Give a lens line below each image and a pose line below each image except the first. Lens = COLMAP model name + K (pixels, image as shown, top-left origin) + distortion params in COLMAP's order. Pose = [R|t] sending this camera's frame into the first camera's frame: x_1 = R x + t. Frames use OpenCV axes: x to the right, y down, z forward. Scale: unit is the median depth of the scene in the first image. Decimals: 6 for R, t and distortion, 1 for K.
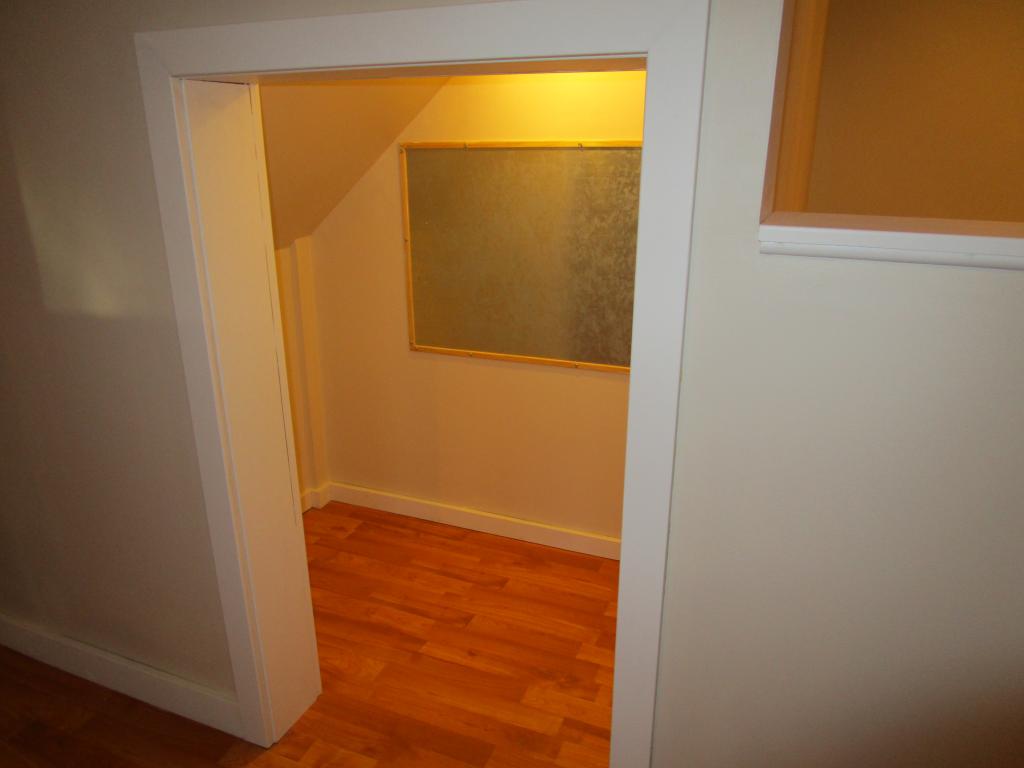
lens RADIAL K [[731.2, 0, 512.0], [0, 731.2, 384.0], [0, 0, 1]] dist [-0.008467, -0.003408]
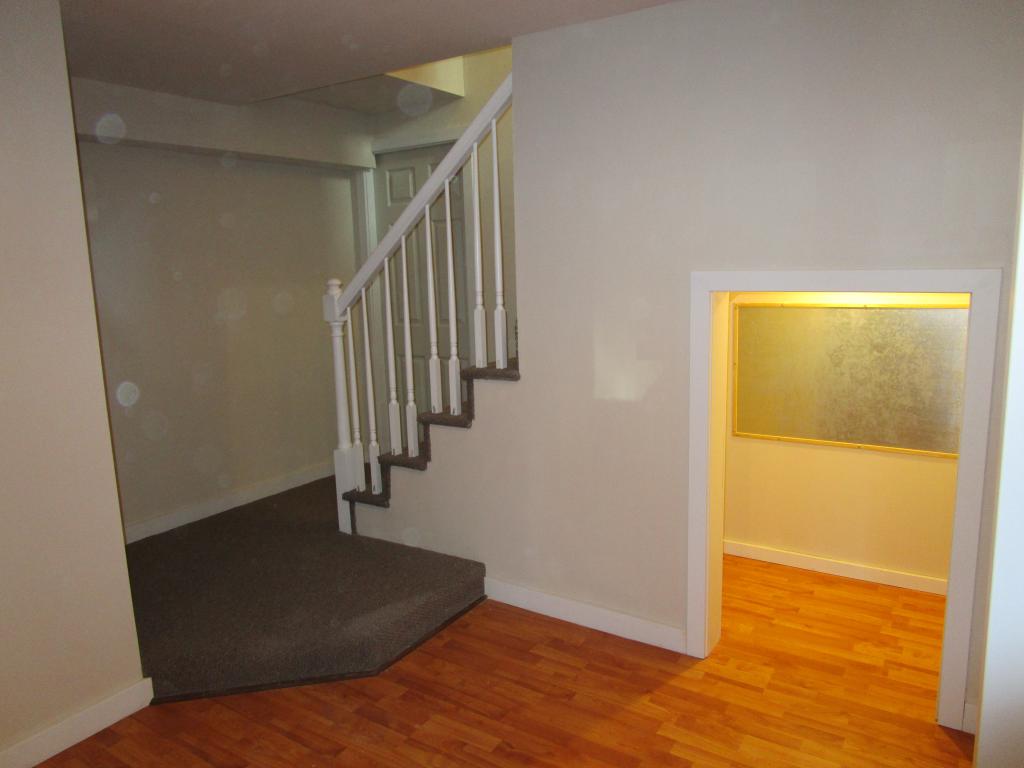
lens RADIAL K [[731.2, 0, 512.0], [0, 731.2, 384.0], [0, 0, 1]] dist [-0.008467, -0.003408]
pose [[0.983245, 0.012267, -0.181876, -0.363325], [-0.040916, 0.987126, -0.154620, 0.115280], [0.177638, 0.159471, 0.971089, -0.638948]]
